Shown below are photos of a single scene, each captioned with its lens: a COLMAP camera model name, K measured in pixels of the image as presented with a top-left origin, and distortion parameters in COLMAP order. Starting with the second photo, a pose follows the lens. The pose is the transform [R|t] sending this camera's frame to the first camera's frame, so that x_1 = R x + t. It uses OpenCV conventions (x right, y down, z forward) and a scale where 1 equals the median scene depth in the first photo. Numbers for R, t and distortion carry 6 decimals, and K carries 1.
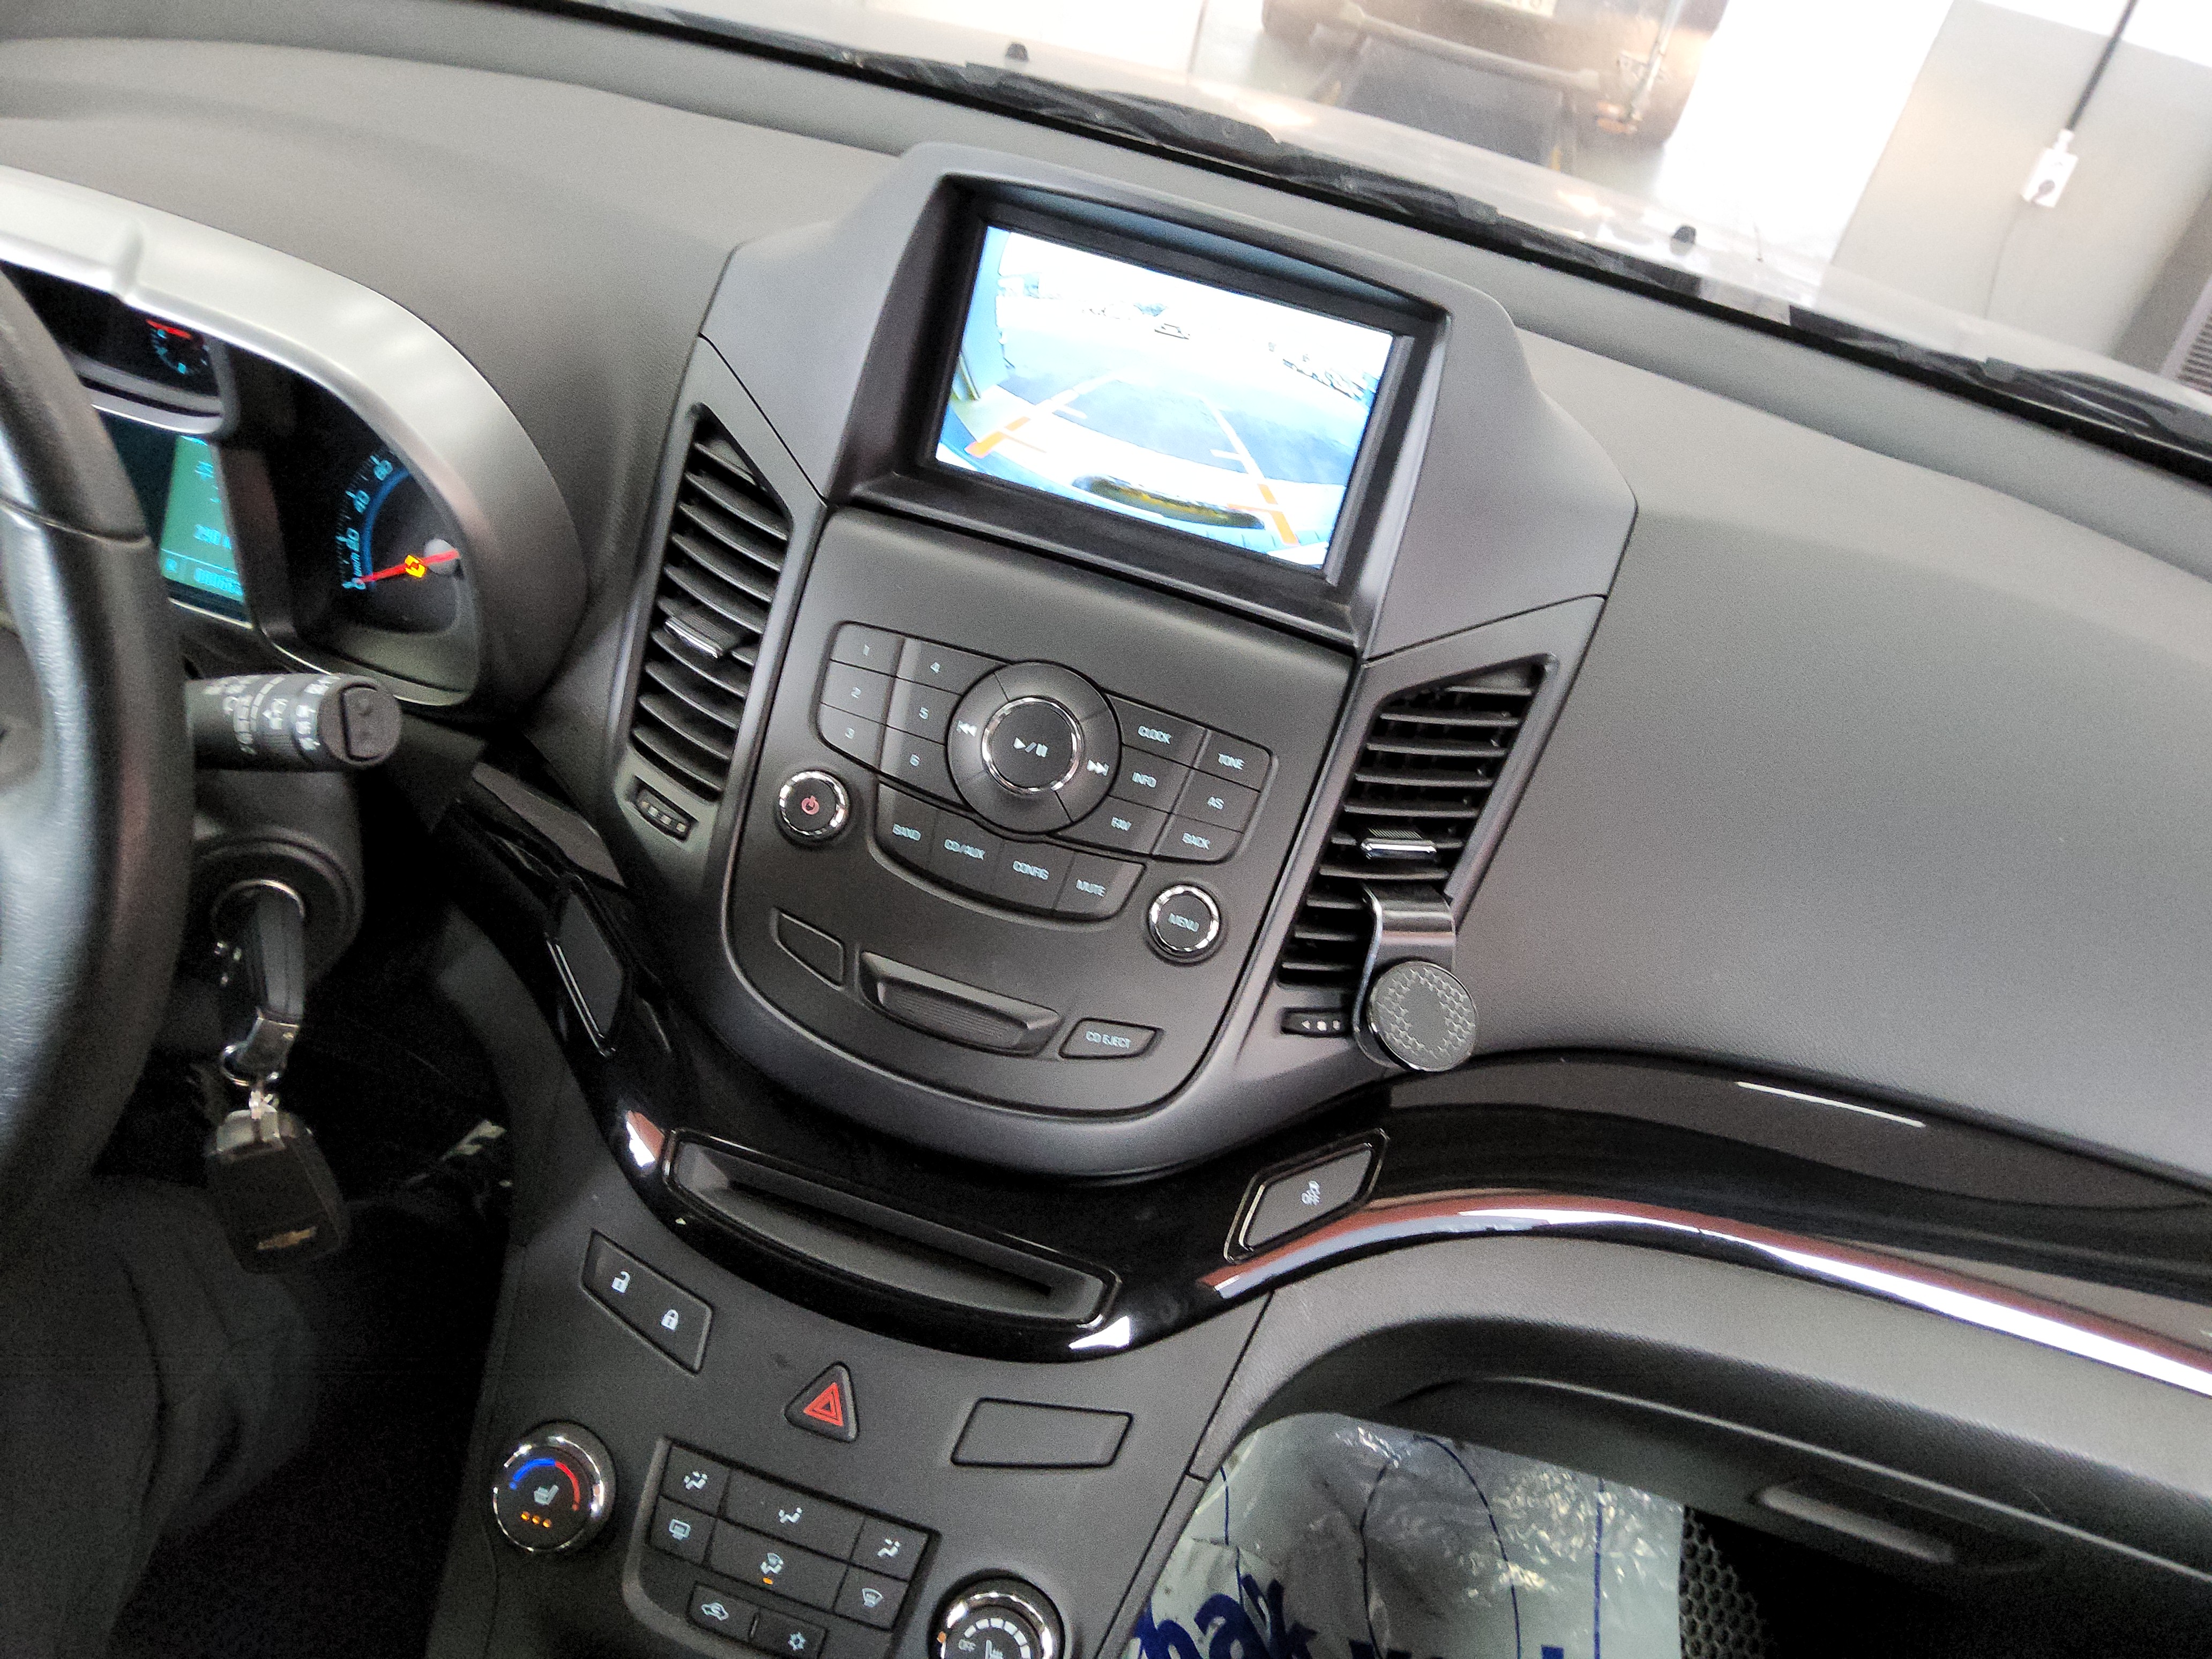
lens RADIAL K [[1603.3, 0, 1106.0], [0, 1603.3, 829.5], [0, 0, 1]] dist [0.092715, -0.112930]
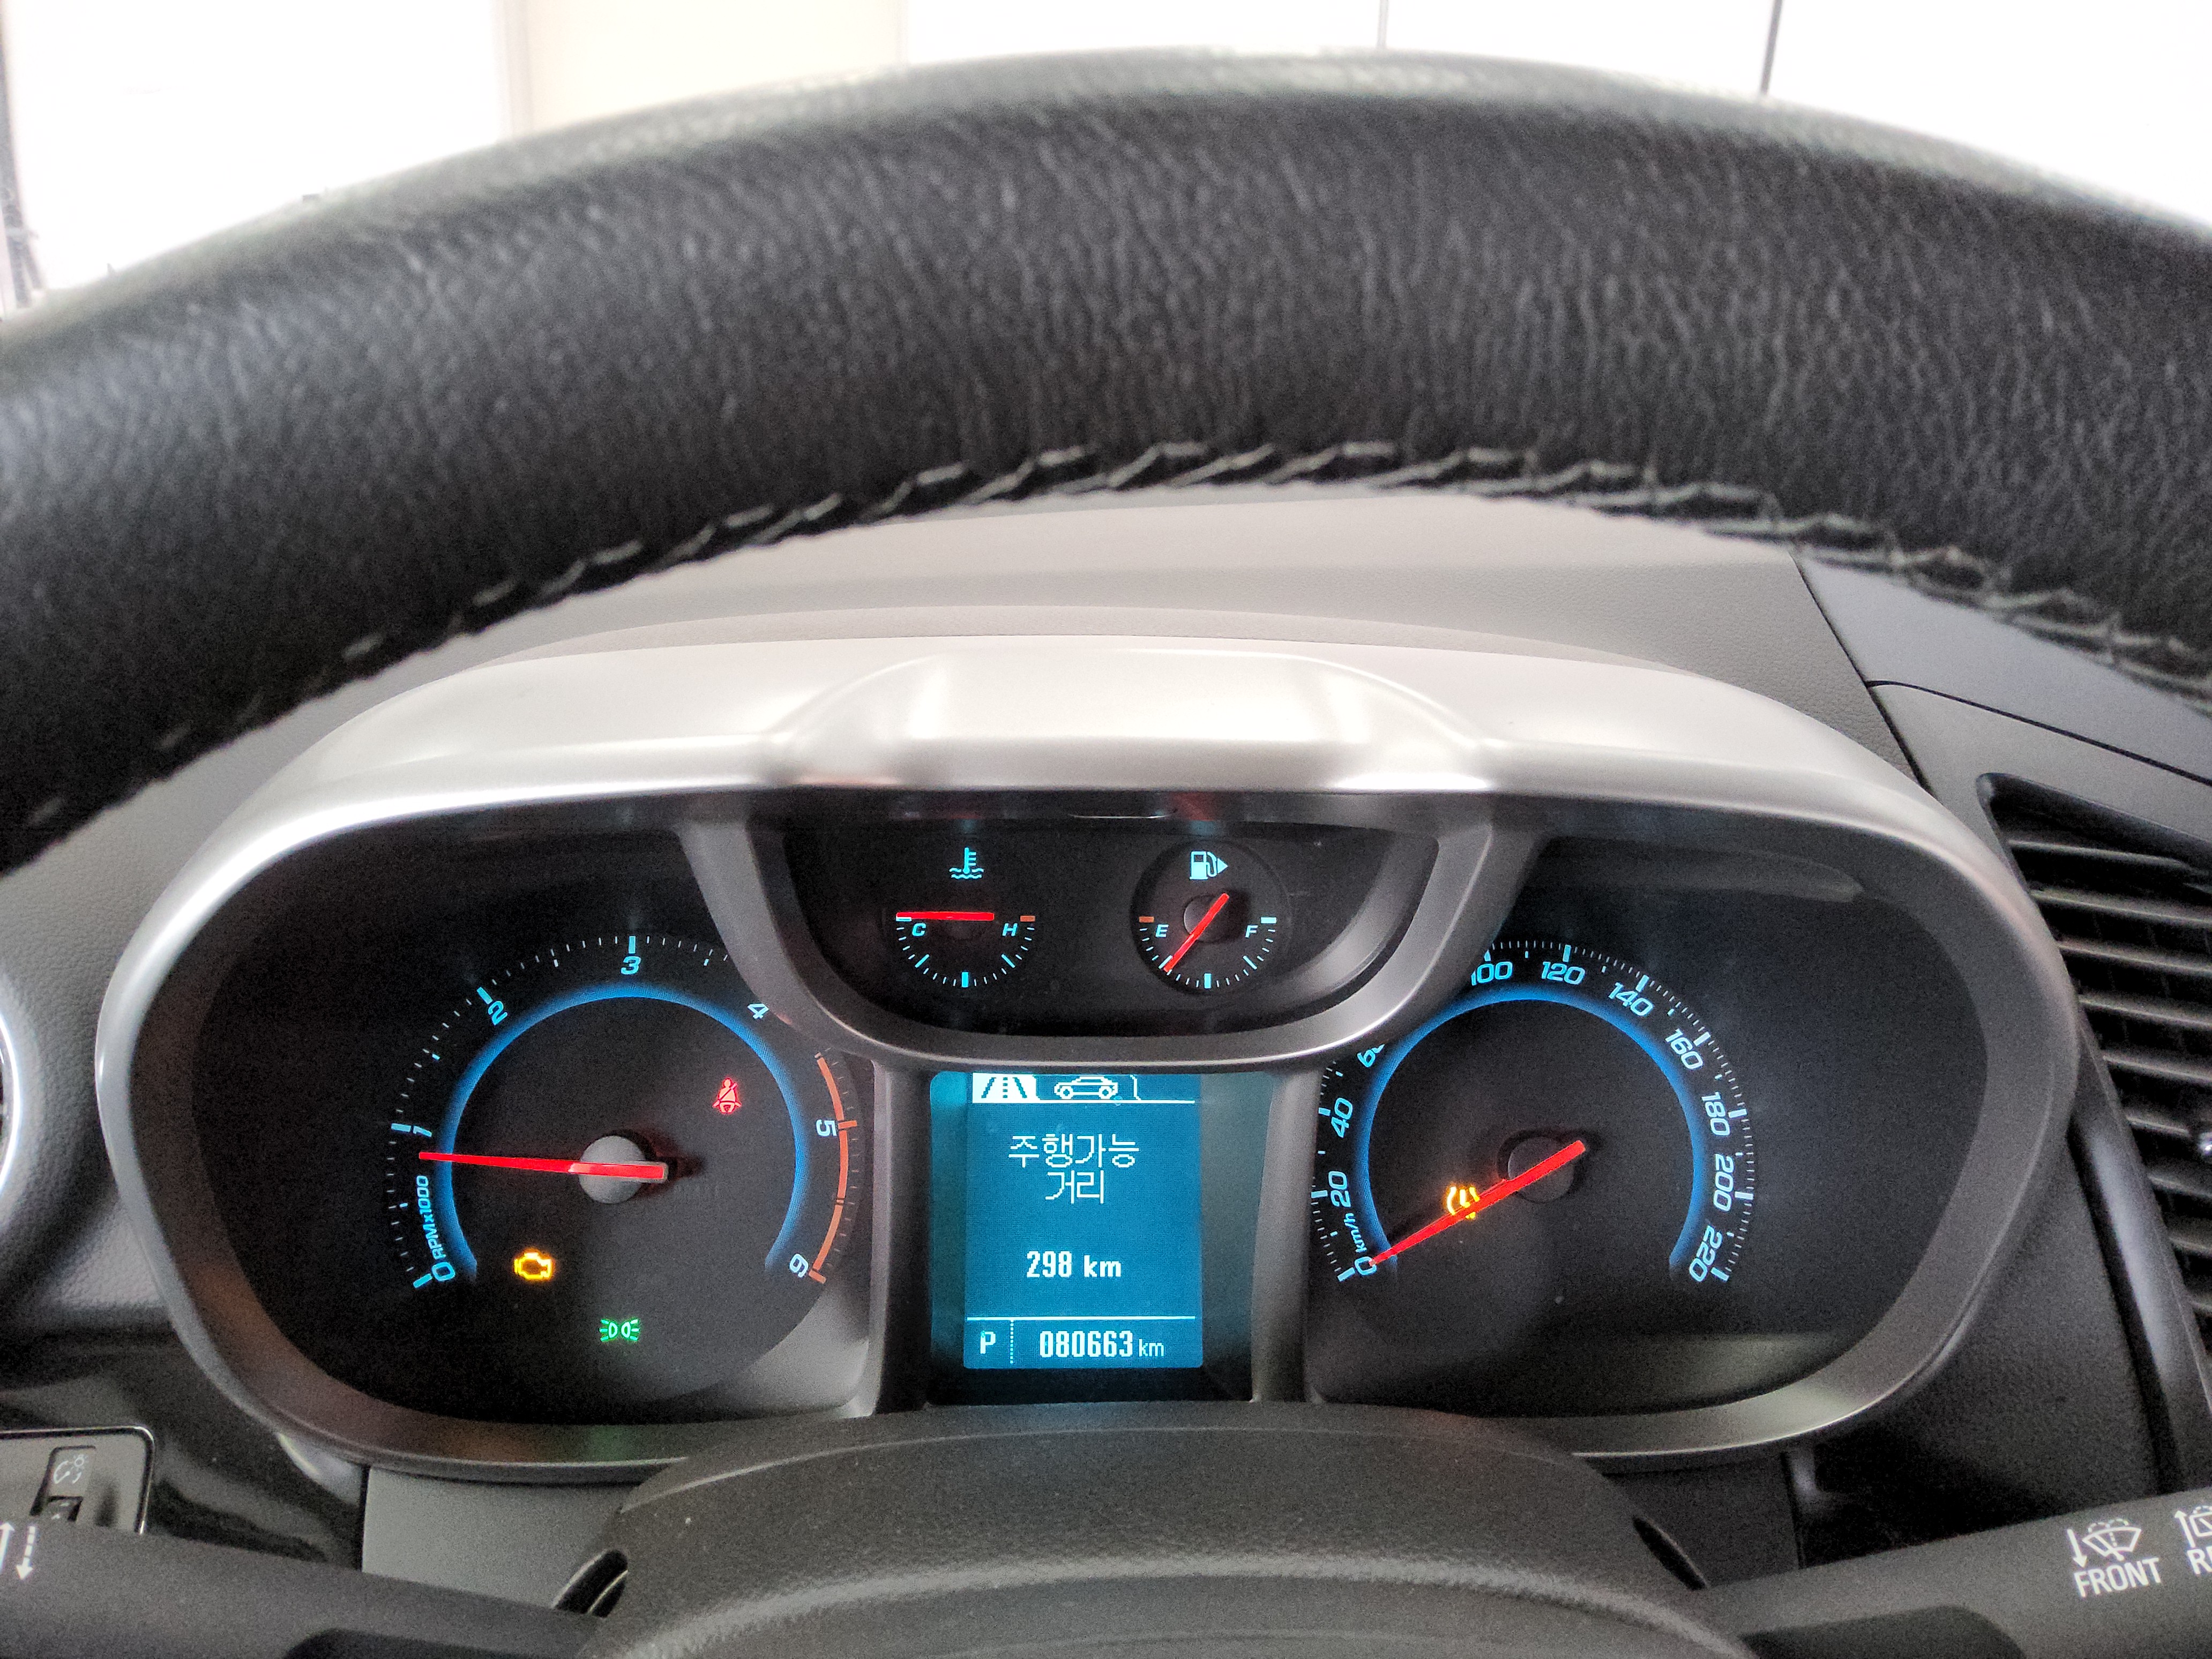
lens RADIAL K [[1603.3, 0, 1106.0], [0, 1603.3, 829.5], [0, 0, 1]] dist [0.092715, -0.112930]
pose [[0.943962, -0.253108, 0.211832, -0.727514], [0.303722, 0.917348, -0.257345, -0.201973], [-0.129187, 0.307261, 0.942816, 0.523277]]
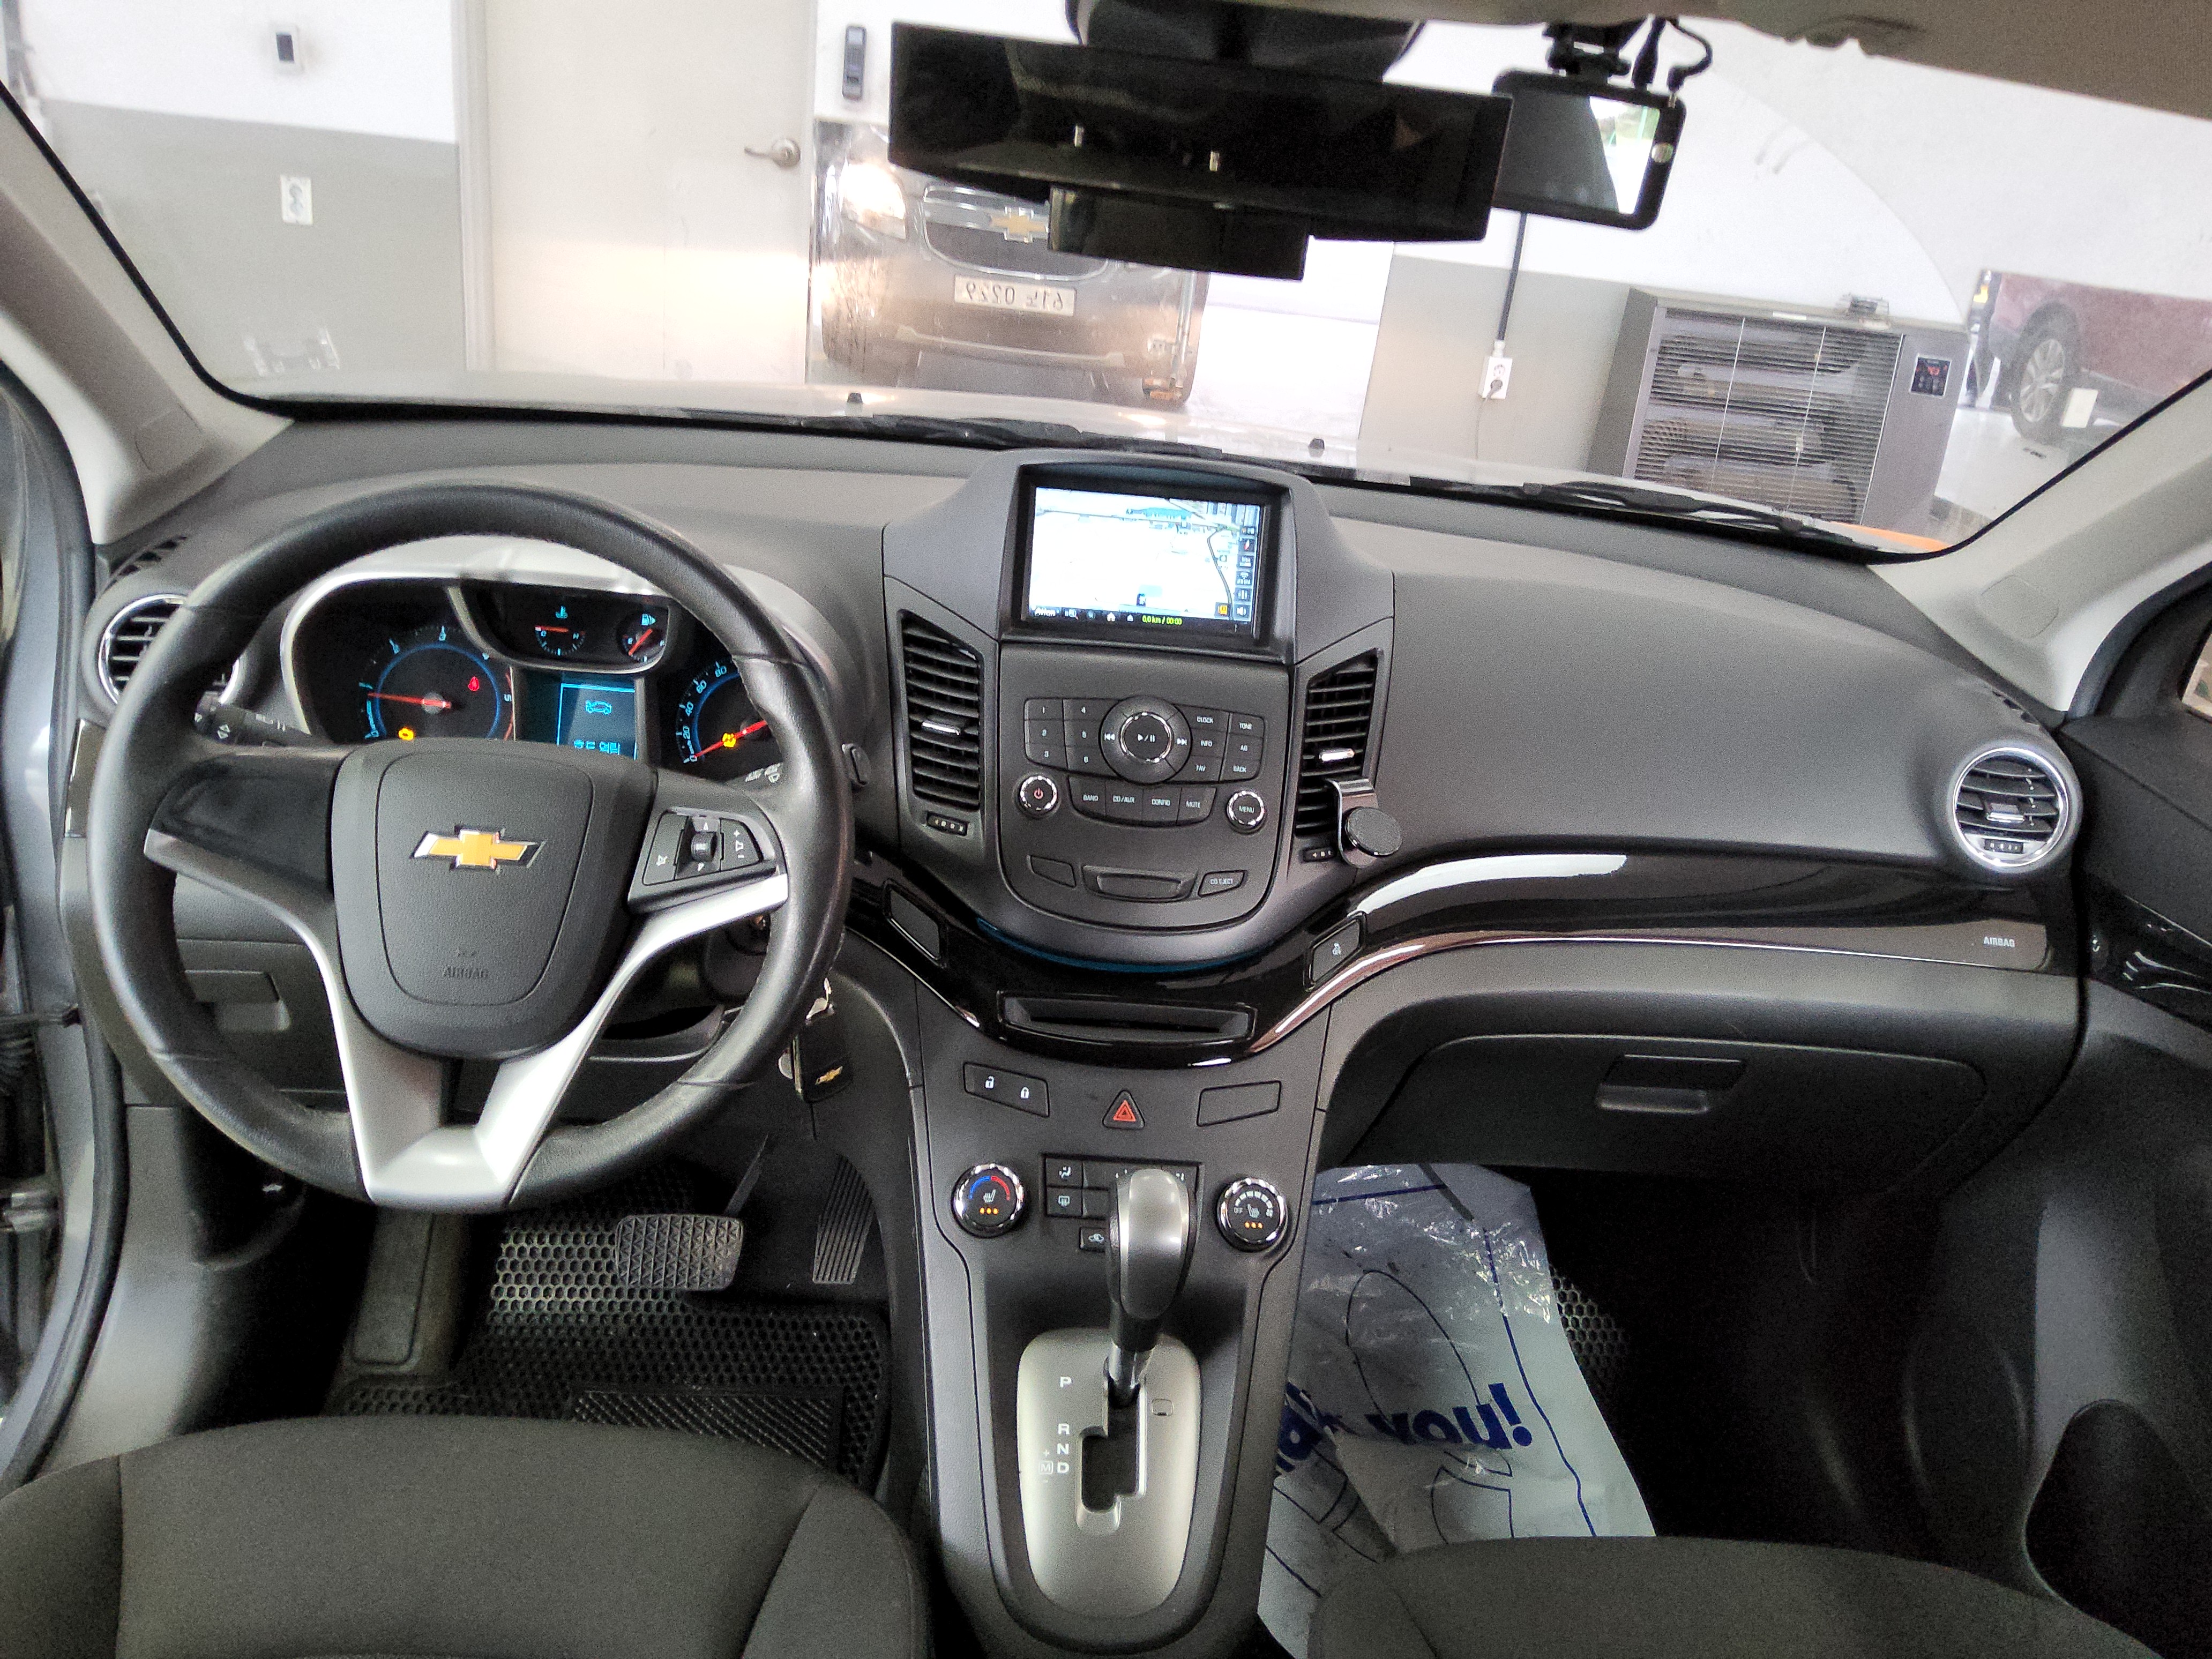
lens RADIAL K [[1603.3, 0, 1106.0], [0, 1603.3, 829.5], [0, 0, 1]] dist [0.092715, -0.112930]
pose [[0.951834, -0.209389, 0.223983, -0.517570], [0.243187, 0.960459, -0.135566, 0.285204], [-0.186740, 0.183506, 0.965118, -0.762206]]
